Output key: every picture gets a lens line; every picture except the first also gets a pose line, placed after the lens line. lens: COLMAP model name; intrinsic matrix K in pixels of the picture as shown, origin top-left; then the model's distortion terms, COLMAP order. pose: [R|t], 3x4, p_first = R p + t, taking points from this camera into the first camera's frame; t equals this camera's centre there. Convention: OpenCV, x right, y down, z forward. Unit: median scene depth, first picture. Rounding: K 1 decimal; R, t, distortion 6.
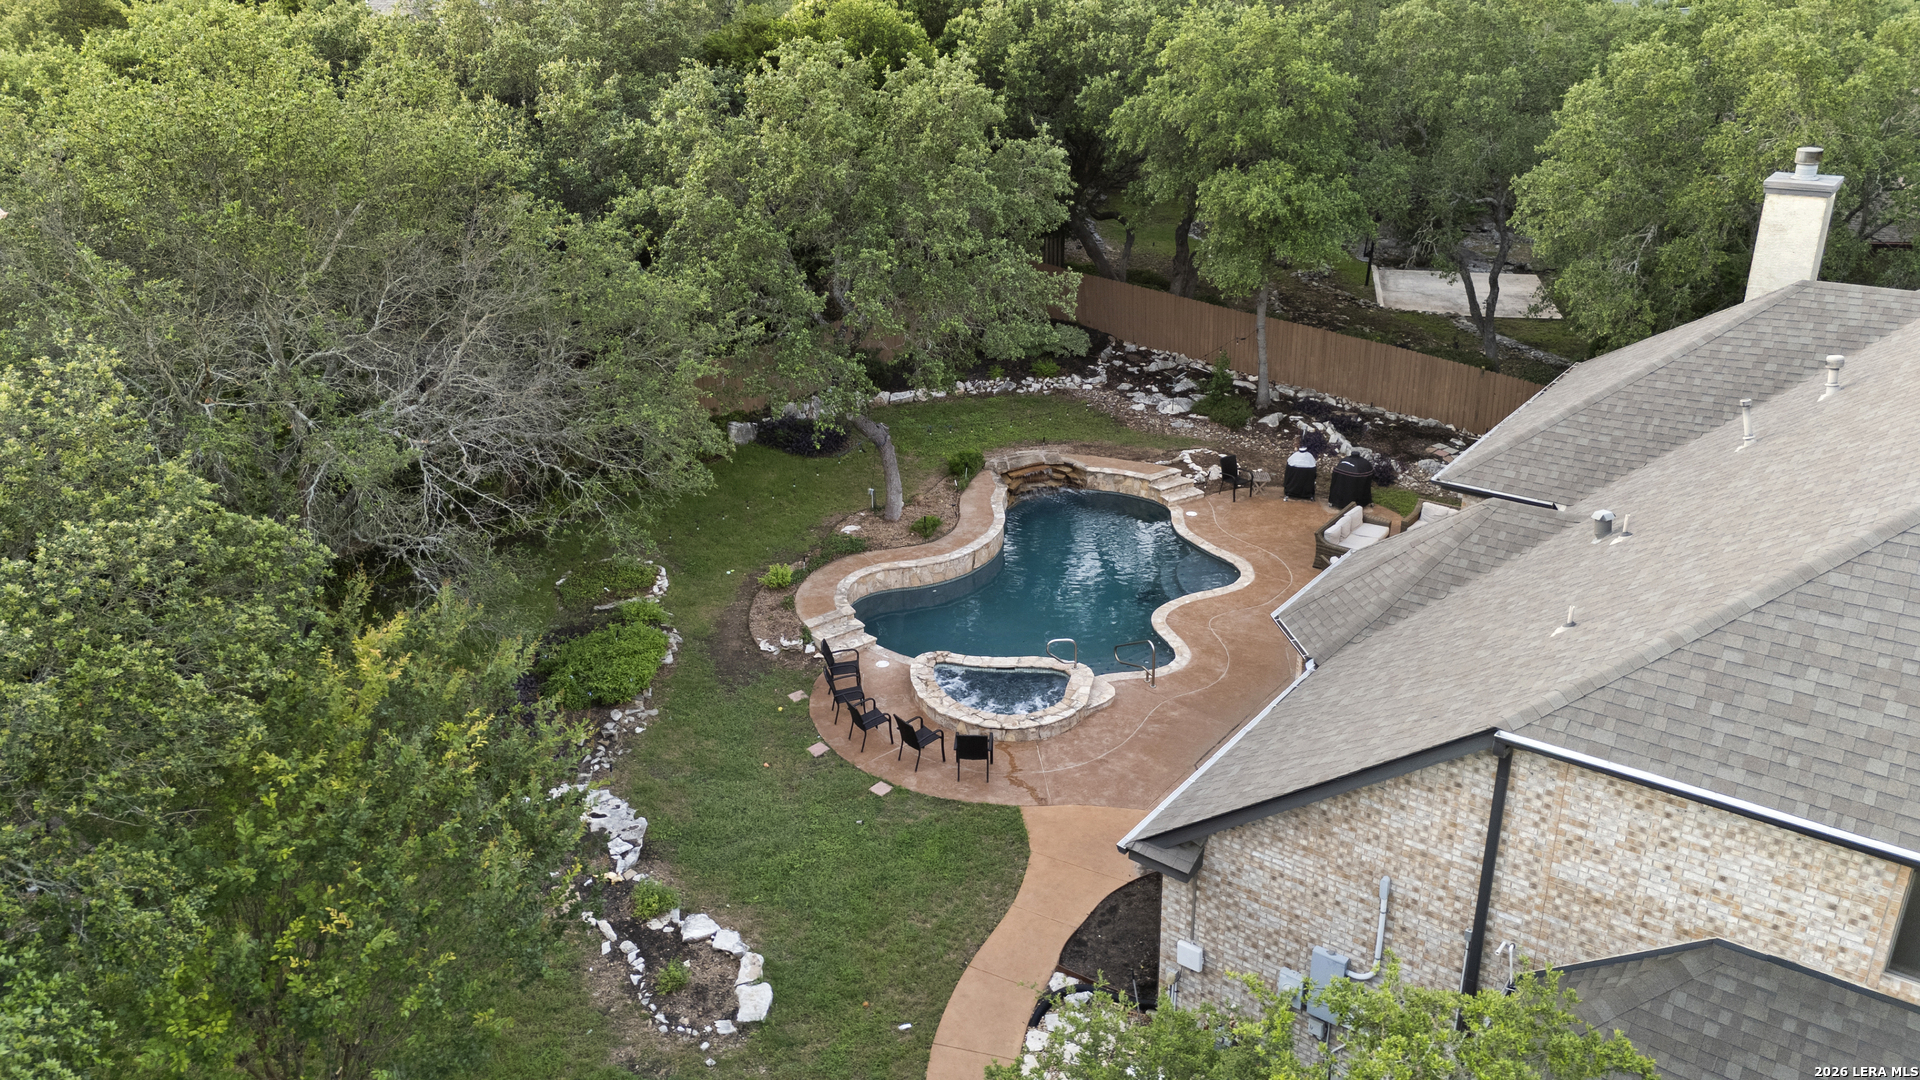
lens RADIAL K [[1413.1, 0, 947.7], [0, 1413.1, 538.3], [0, 0, 1]] dist [0.058689, -0.049691]
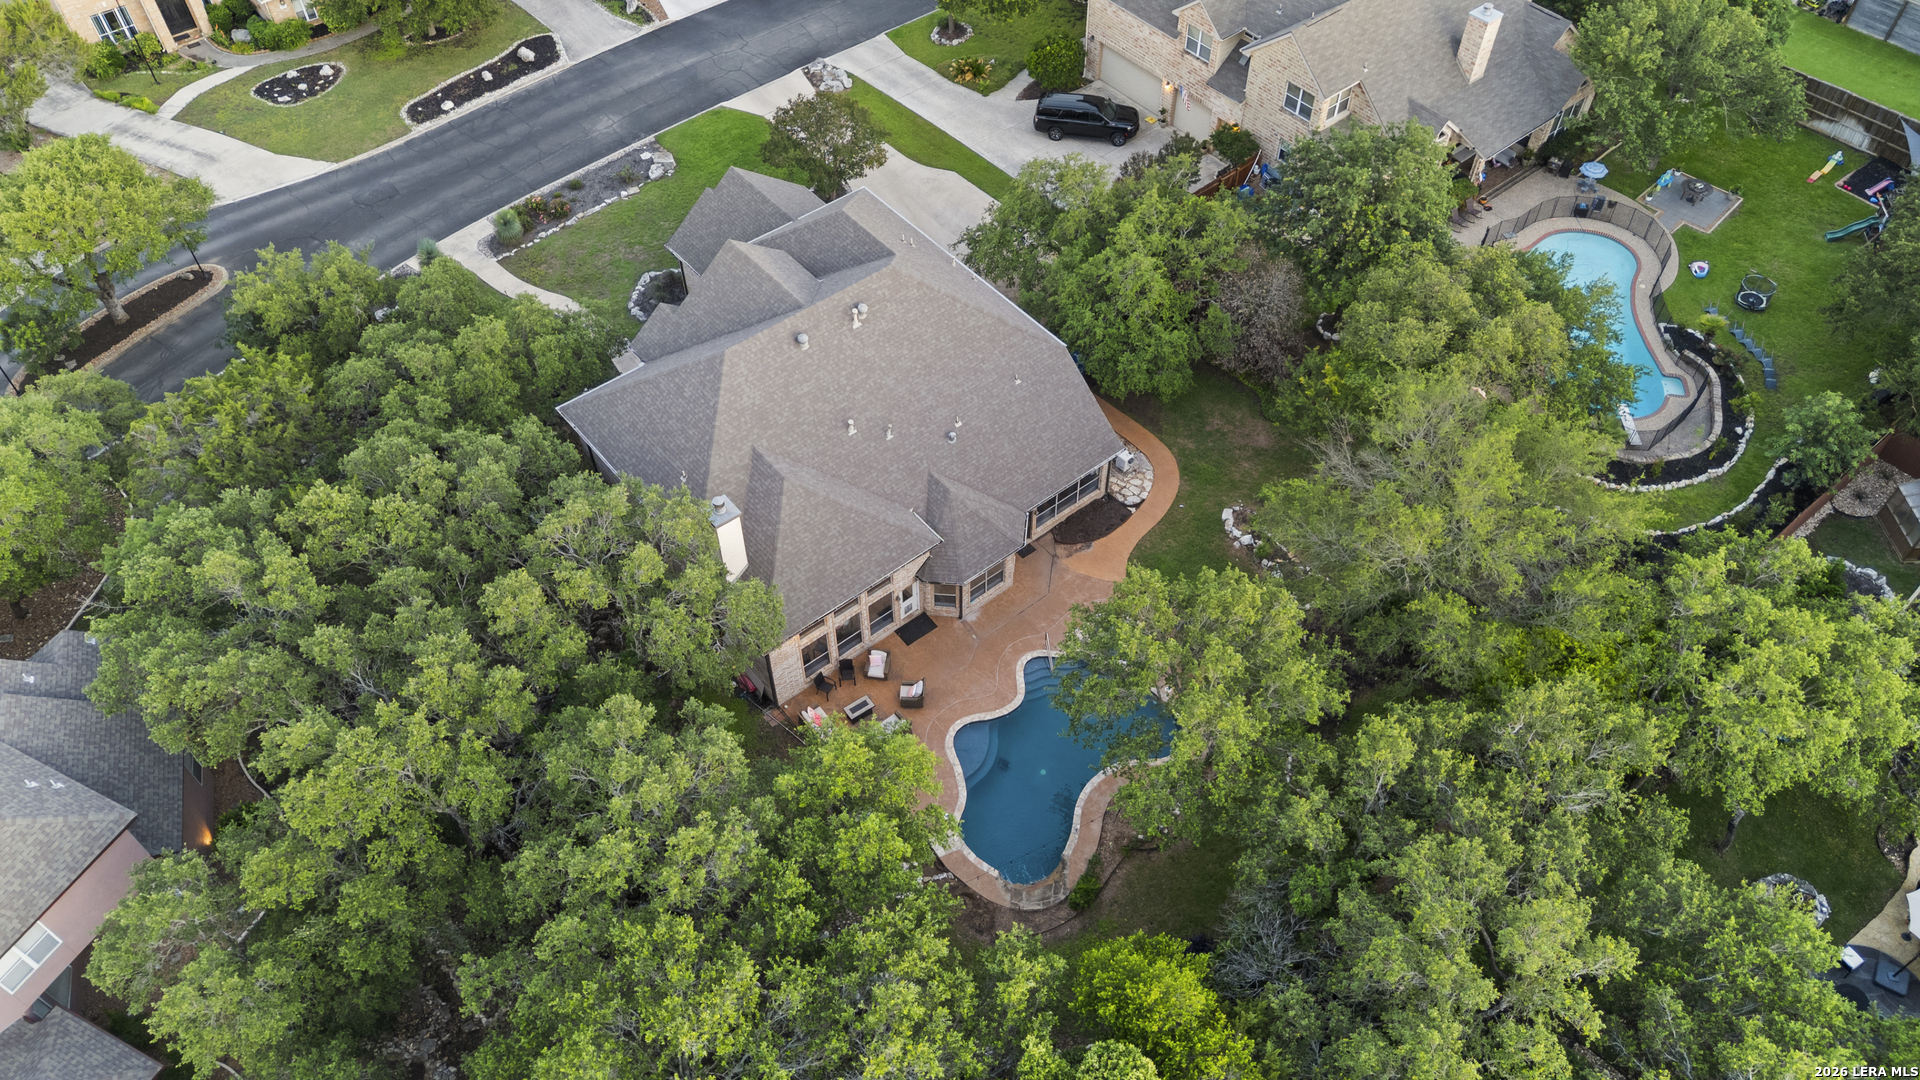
lens RADIAL K [[1413.1, 0, 957.8], [0, 1413.1, 544.5], [0, 0, 1]] dist [0.058689, -0.049691]
pose [[-0.973139, -0.156124, 0.169191, -0.063905], [0.117850, 0.293495, 0.948669, -1.930877], [-0.197767, 0.943126, -0.267212, 1.406435]]
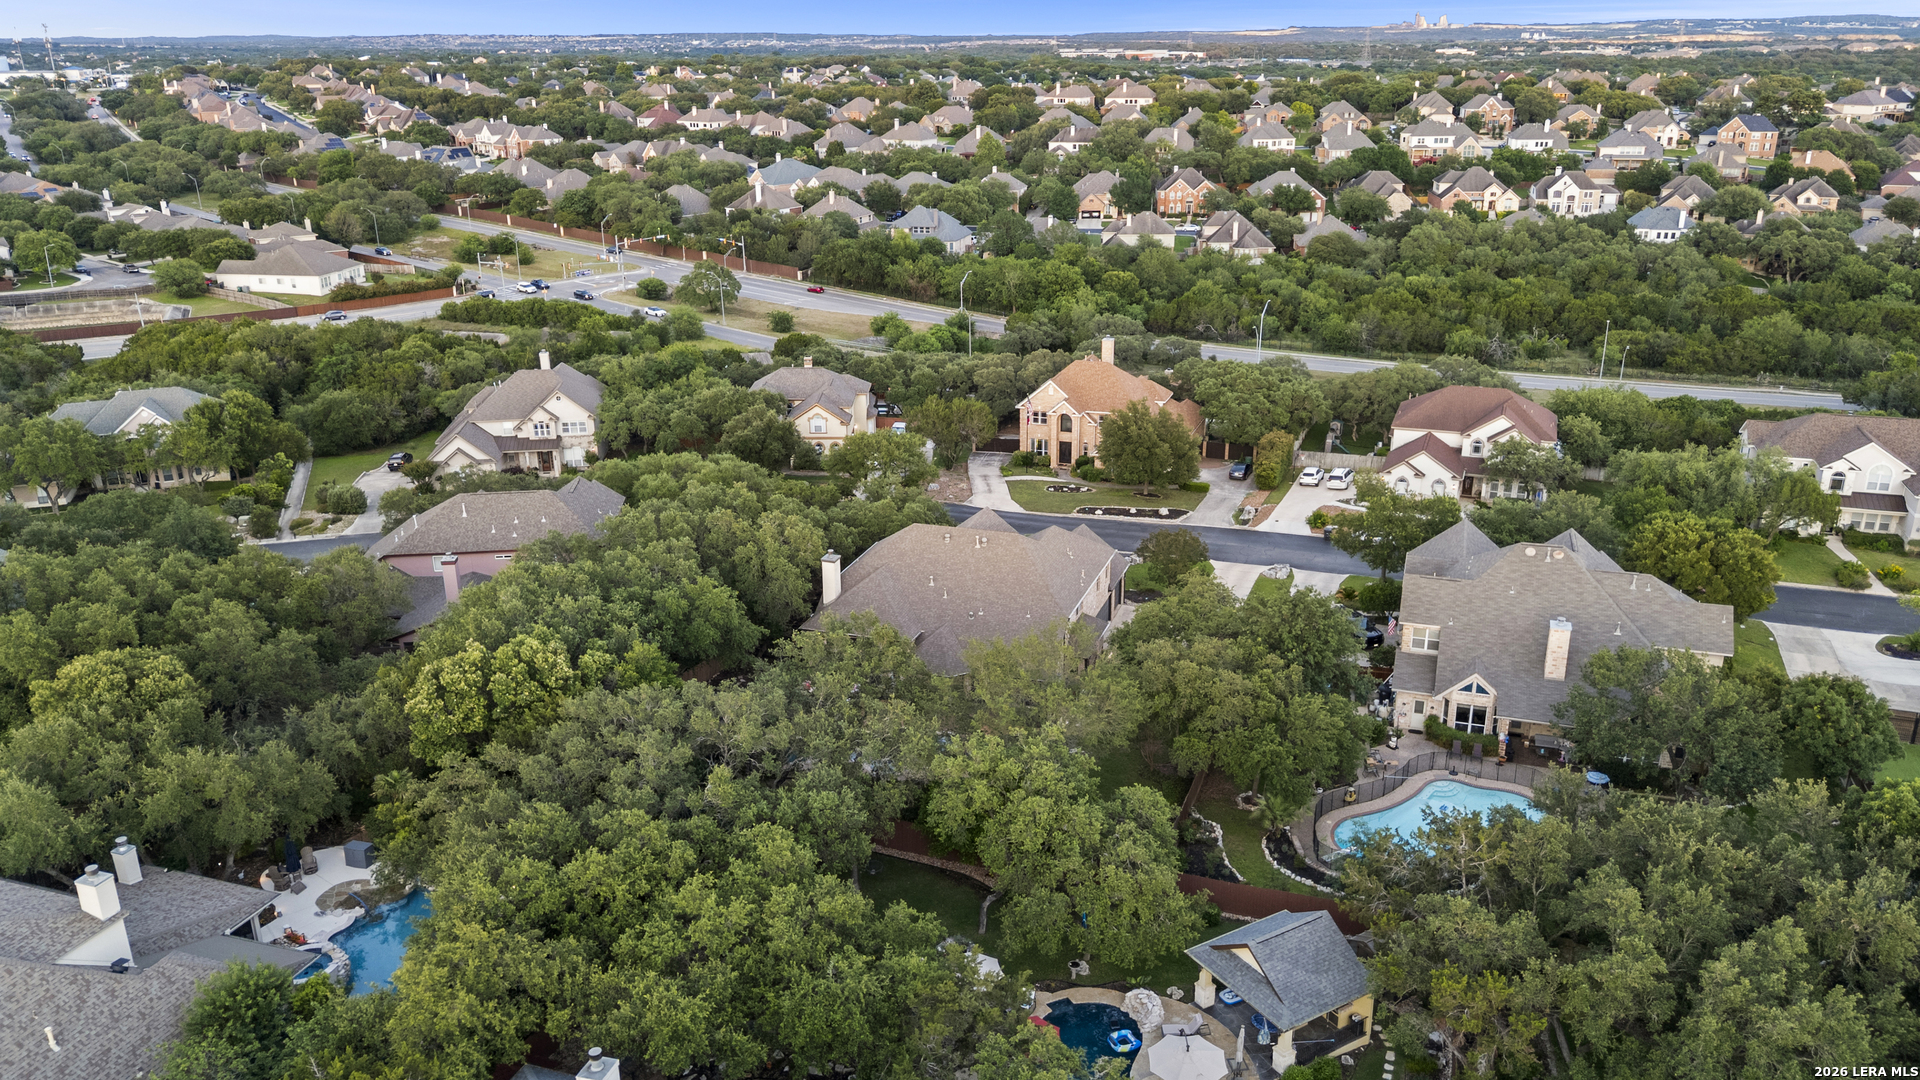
lens RADIAL K [[1413.1, 0, 994.2], [0, 1413.1, 531.3], [0, 0, 1]] dist [0.058689, -0.049691]
pose [[-0.313800, -0.280388, 0.907145, -2.828653], [0.389825, 0.833122, 0.392357, -1.510100], [-0.865775, 0.476750, -0.152131, 1.045821]]
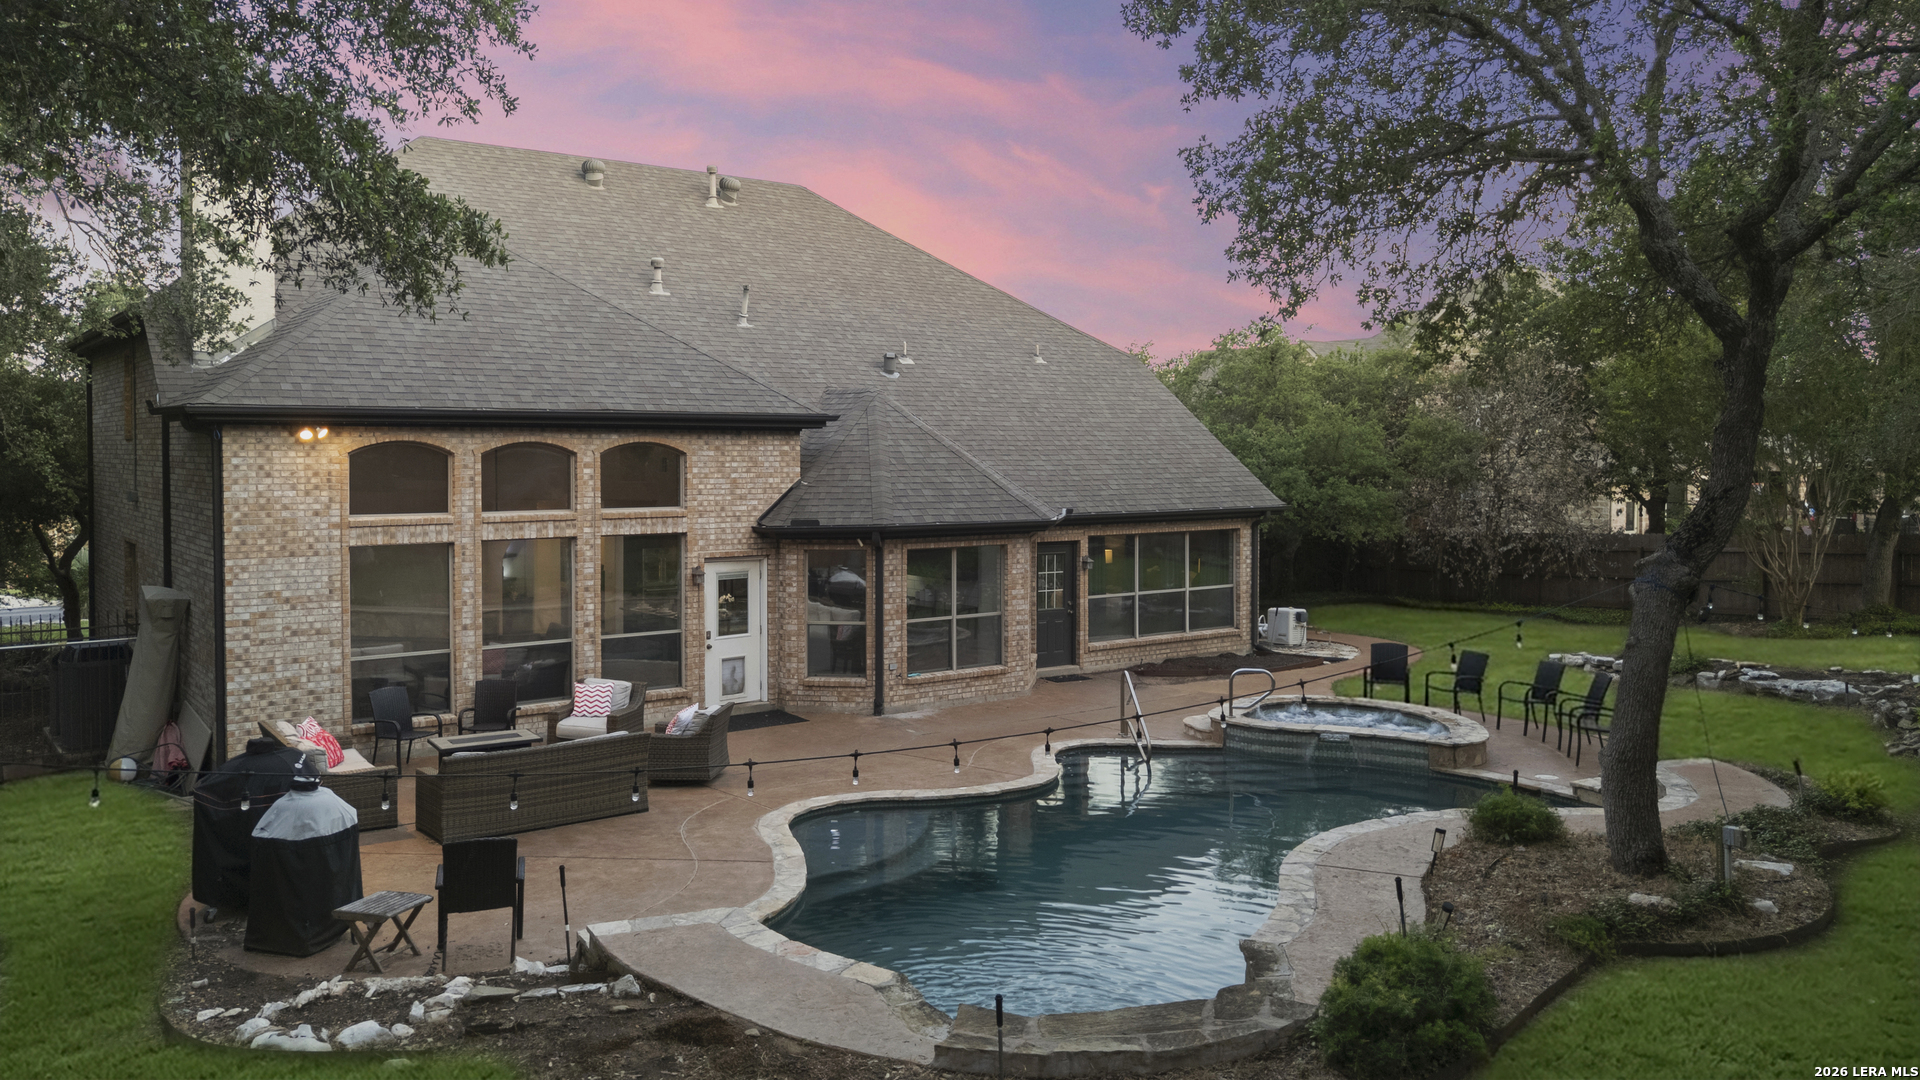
lens RADIAL K [[1413.1, 0, 957.7], [0, 1413.1, 535.0], [0, 0, 1]] dist [0.058689, -0.049691]
pose [[-0.959737, 0.024429, 0.279836, 0.021954], [0.136681, 0.910938, 0.389243, -0.264638], [-0.245405, 0.411819, -0.877600, 1.548800]]
